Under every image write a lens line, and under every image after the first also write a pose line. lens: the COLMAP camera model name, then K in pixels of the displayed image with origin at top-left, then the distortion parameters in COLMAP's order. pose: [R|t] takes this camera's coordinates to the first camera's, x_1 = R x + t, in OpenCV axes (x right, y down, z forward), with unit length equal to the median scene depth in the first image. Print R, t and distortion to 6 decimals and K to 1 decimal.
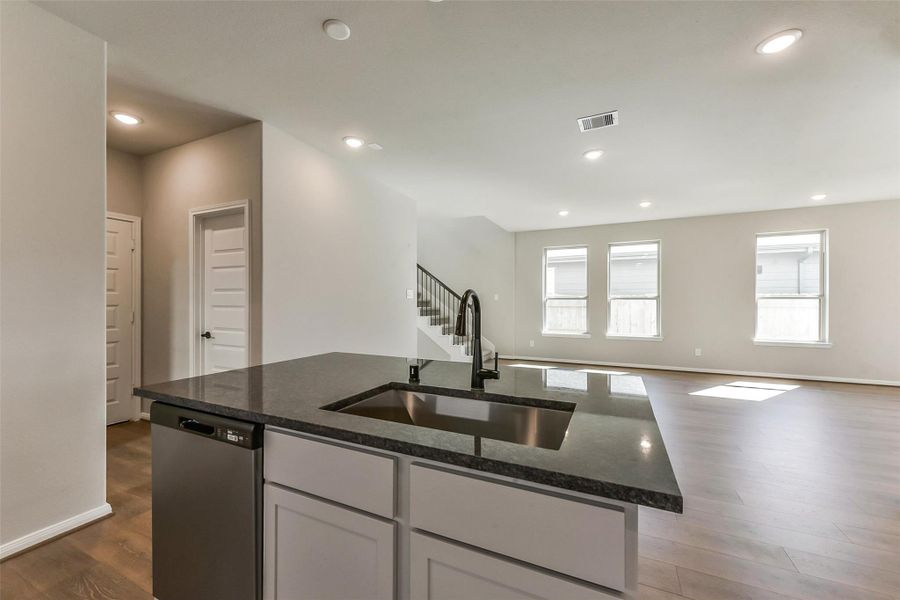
lens RADIAL K [[352.5, 0, 449.2], [0, 352.5, 302.8], [0, 0, 1]] dist [0.001591, 0.000303]
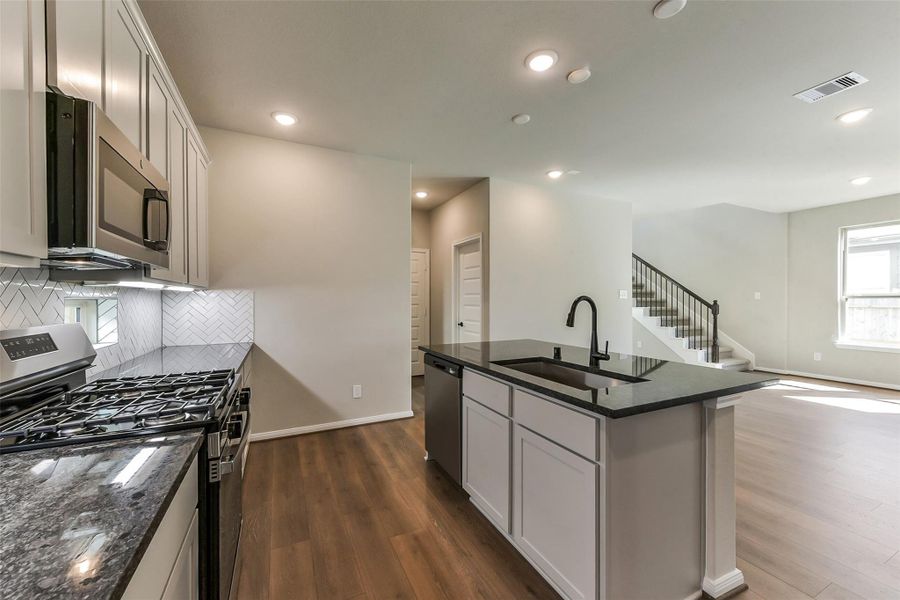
lens RADIAL K [[352.5, 0, 450.1], [0, 352.5, 302.1], [0, 0, 1]] dist [0.001591, 0.000303]
pose [[0.776839, 0.001800, -0.629697, 0.243837], [-0.000011, 0.999996, 0.002844, -0.007450], [0.629699, -0.002203, 0.776836, -0.213801]]
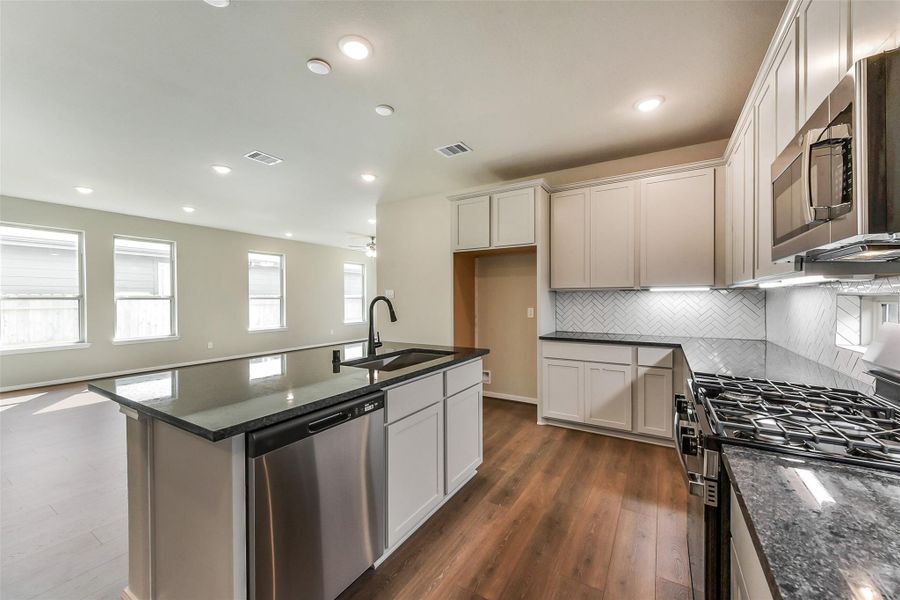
lens RADIAL K [[352.5, 0, 448.7], [0, 352.5, 300.4], [0, 0, 1]] dist [0.001591, 0.000303]
pose [[0.101719, -0.002798, 0.994809, -0.741832], [0.006527, 0.999976, 0.002145, -0.008023], [-0.994792, 0.006275, 0.101735, 0.222564]]
